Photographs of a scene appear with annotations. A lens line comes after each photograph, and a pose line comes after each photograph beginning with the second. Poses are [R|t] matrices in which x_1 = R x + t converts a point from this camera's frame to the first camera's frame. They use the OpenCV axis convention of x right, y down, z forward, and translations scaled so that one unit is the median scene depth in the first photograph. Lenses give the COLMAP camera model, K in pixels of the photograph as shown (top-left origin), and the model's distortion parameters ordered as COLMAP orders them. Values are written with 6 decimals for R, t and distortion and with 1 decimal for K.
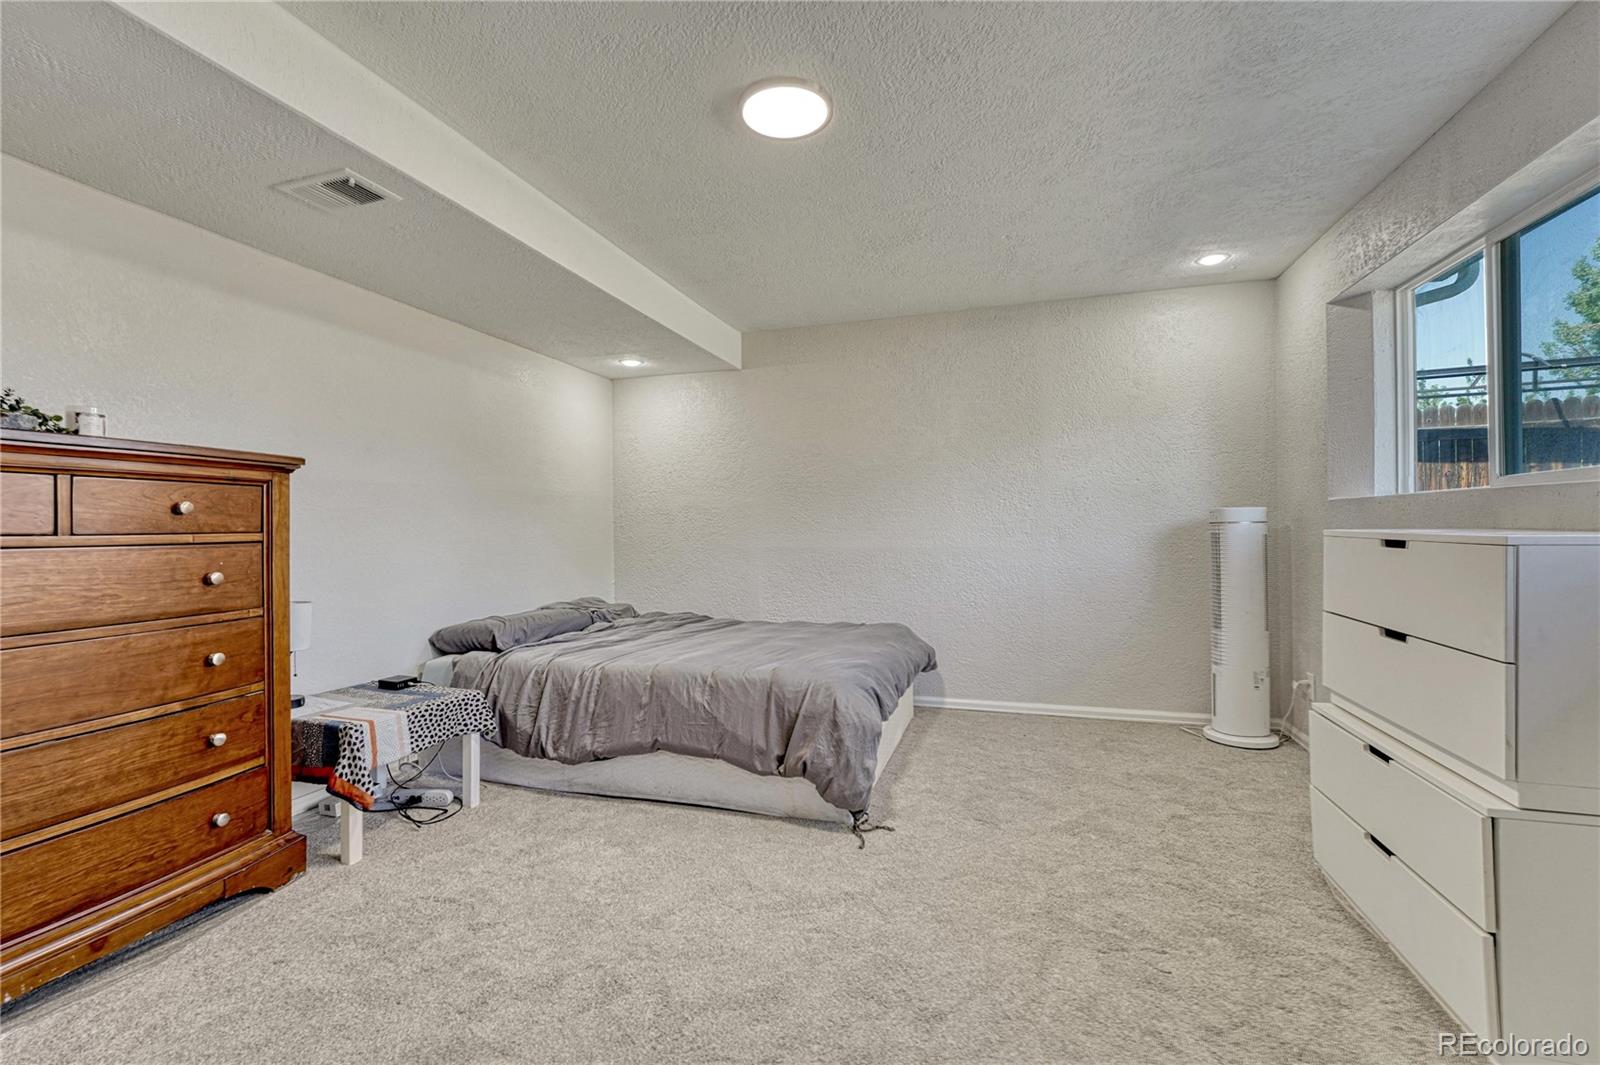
lens RADIAL K [[687.6, 0, 796.9], [0, 687.6, 517.2], [0, 0, 1]] dist [-0.010046, -0.000074]
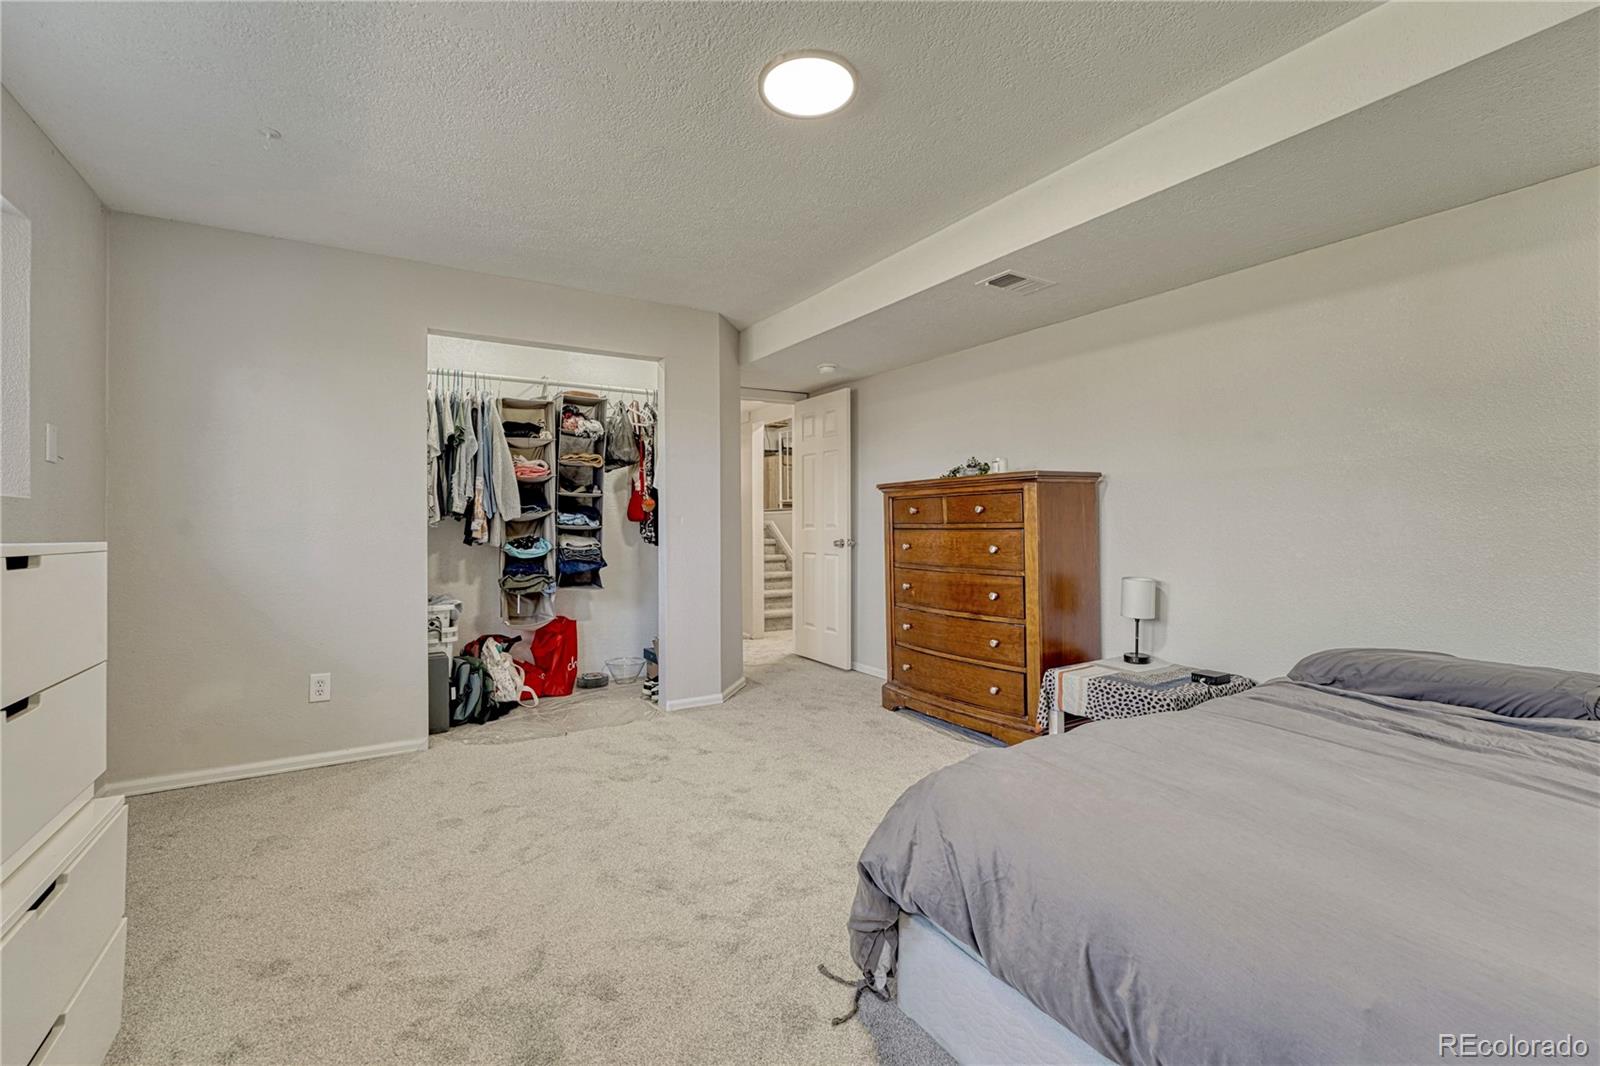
lens RADIAL K [[695.1, 0, 800.0], [0, 695.1, 523.1], [0, 0, 1]] dist [-0.003756, -0.000516]
pose [[-0.654517, 0.012113, -0.755951, 0.563735], [0.024845, 0.999676, -0.005493, 0.013756], [0.755639, -0.022376, -0.654606, 1.267864]]
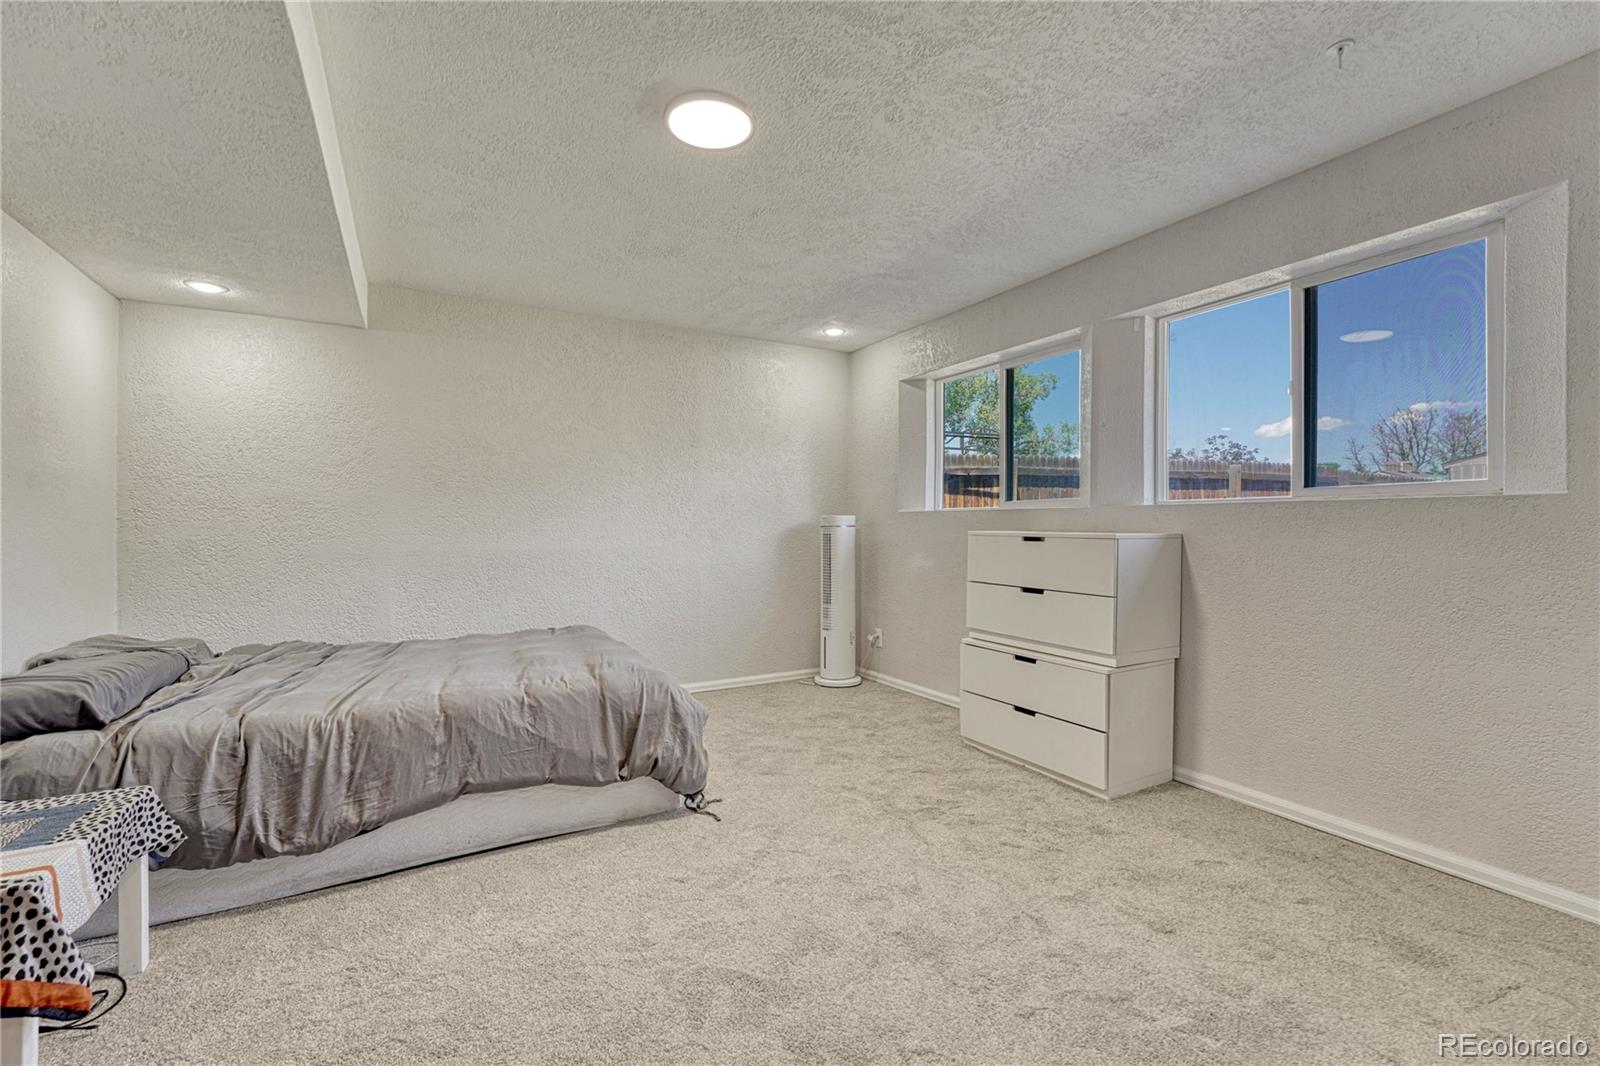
lens RADIAL K [[680.2, 0, 800.7], [0, 680.2, 537.9], [0, 0, 1]] dist [-0.001769, -0.000151]
pose [[0.682391, -0.004744, 0.730972, -0.529595], [-0.014902, 0.999681, 0.020399, 0.005413], [-0.730835, -0.024813, 0.682103, 0.150547]]
